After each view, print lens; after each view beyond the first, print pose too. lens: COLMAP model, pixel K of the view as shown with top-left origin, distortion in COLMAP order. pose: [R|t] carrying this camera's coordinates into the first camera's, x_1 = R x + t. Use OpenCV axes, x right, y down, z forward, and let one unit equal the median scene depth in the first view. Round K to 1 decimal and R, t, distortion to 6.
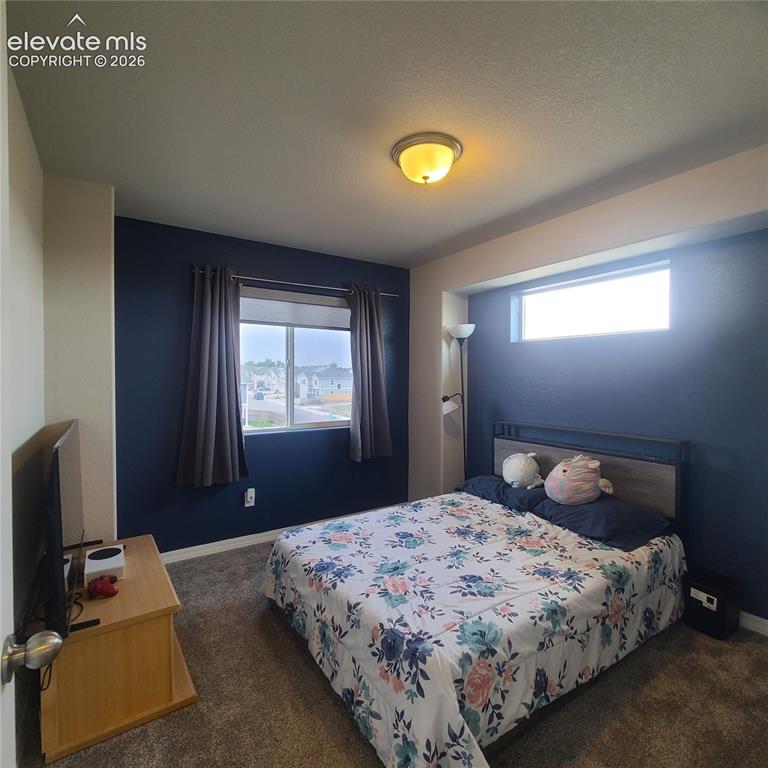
lens RADIAL K [[426.5, 0, 377.0], [0, 426.5, 384.6], [0, 0, 1]] dist [0.001384, -0.000631]
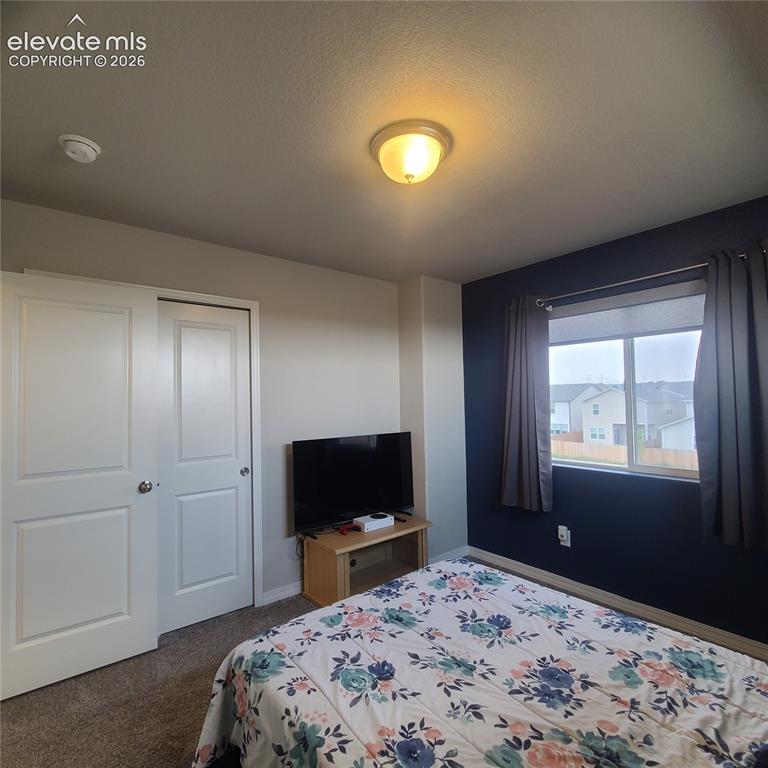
lens RADIAL K [[426.5, 0, 384.9], [0, 426.5, 391.3], [0, 0, 1]] dist [0.001384, -0.000631]
pose [[0.073224, -0.022607, -0.997059, 0.846434], [-0.003103, 0.999733, -0.022895, -0.030928], [0.997311, 0.004770, 0.073134, 0.791302]]
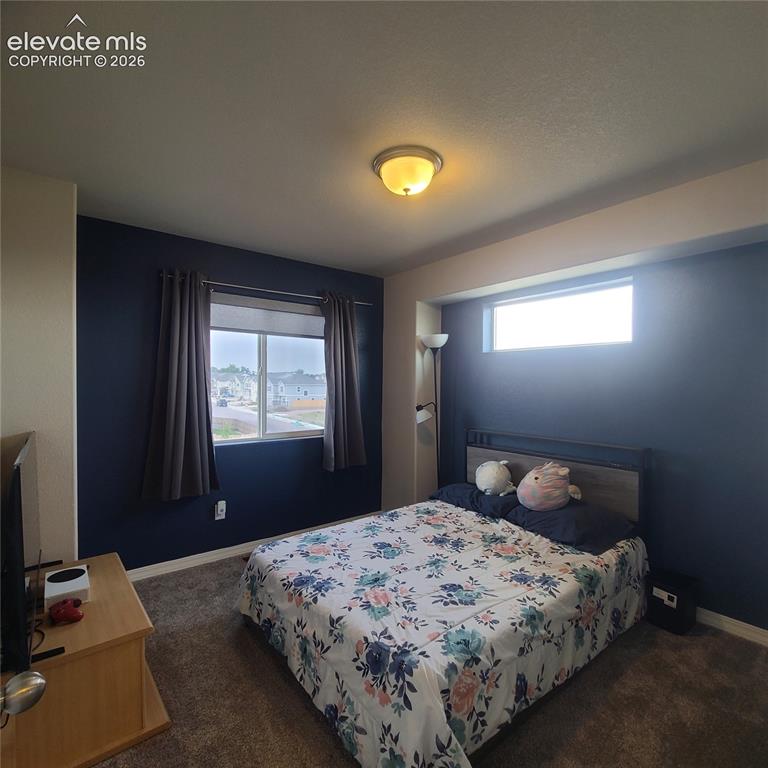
lens RADIAL K [[426.5, 0, 381.3], [0, 426.5, 389.8], [0, 0, 1]] dist [0.001384, -0.000631]
pose [[0.996045, 0.001940, 0.088832, -0.029807], [-0.001684, 0.999994, -0.002953, -0.009038], [-0.088837, 0.002791, 0.996042, 0.003690]]
